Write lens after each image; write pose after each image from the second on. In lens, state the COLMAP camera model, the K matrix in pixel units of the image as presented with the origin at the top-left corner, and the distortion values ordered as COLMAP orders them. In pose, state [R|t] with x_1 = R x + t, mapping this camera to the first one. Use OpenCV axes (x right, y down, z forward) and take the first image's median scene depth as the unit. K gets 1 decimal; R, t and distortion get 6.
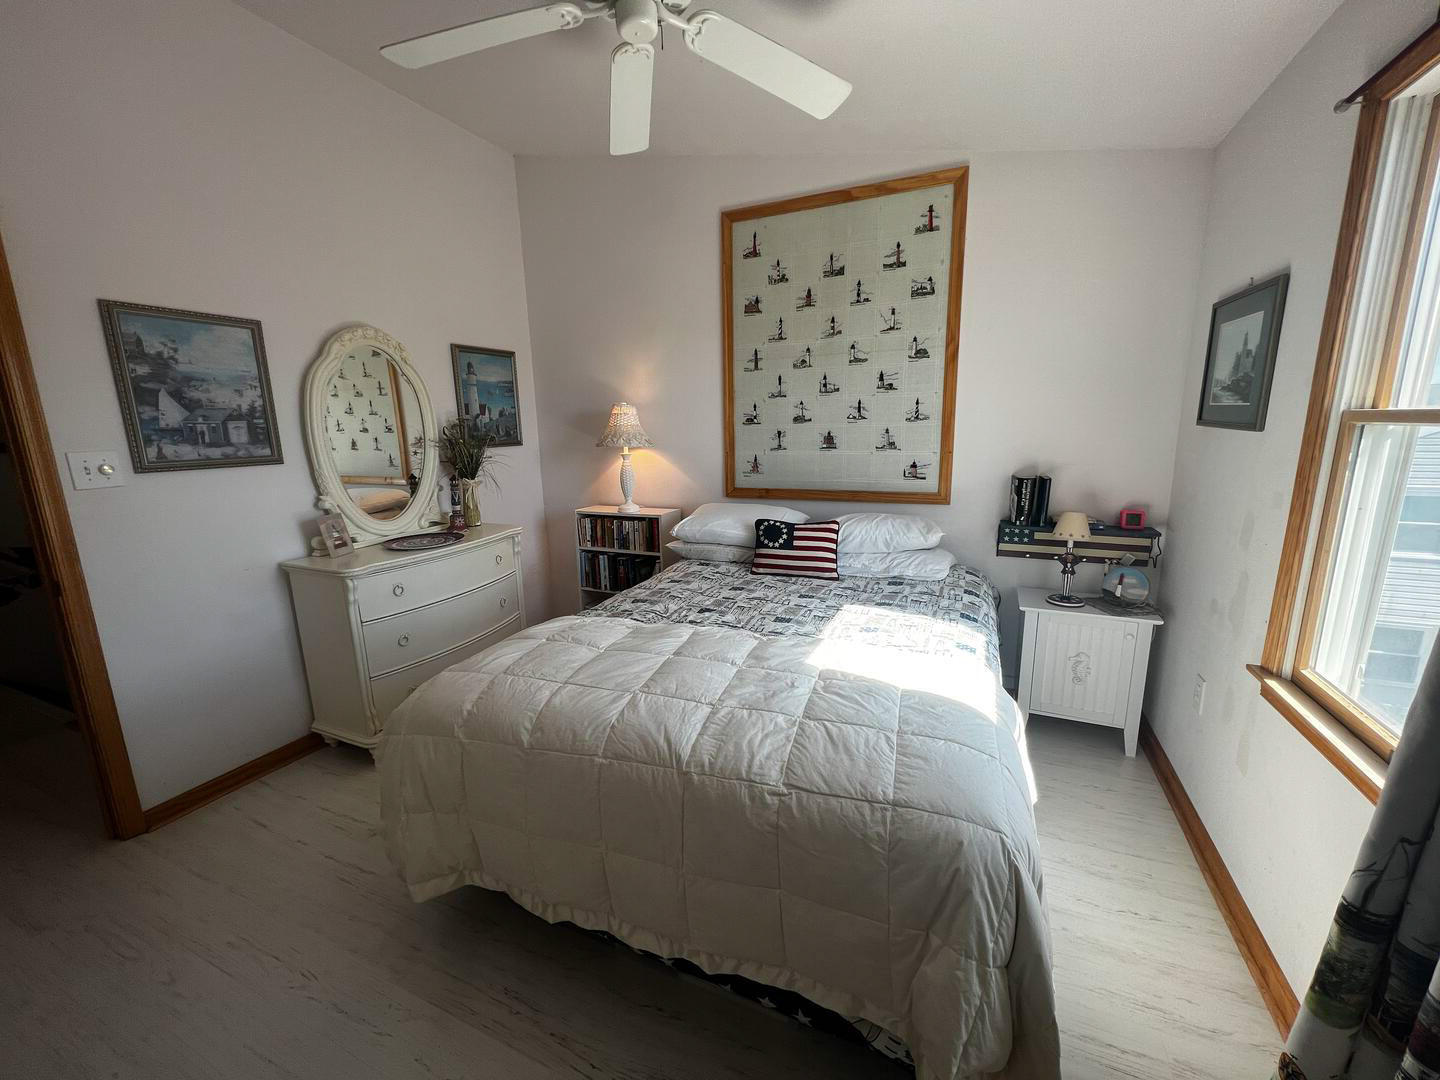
lens RADIAL K [[573.0, 0, 716.9], [0, 573.0, 537.6], [0, 0, 1]] dist [-0.001875, 0.000809]
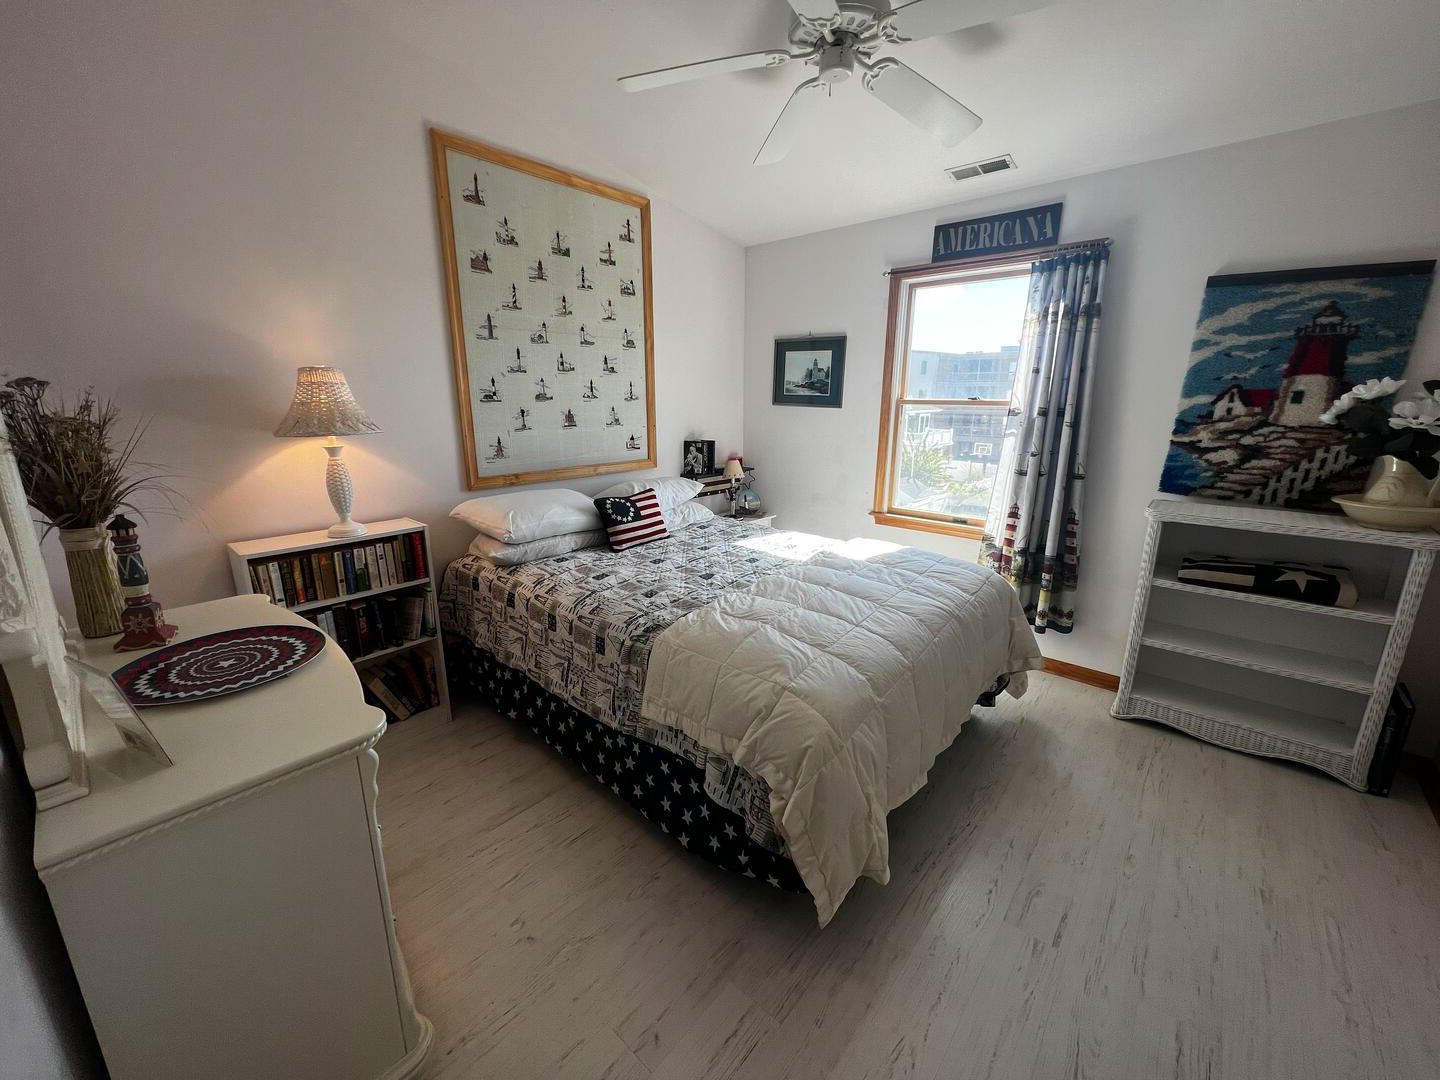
lens RADIAL K [[571.4, 0, 716.1], [0, 571.4, 538.4], [0, 0, 1]] dist [-0.001743, 0.000519]
pose [[0.297676, -0.214044, 0.930362, -0.754478], [0.178456, 0.969839, 0.166028, -0.088847], [-0.937839, 0.116607, 0.326895, 0.467216]]
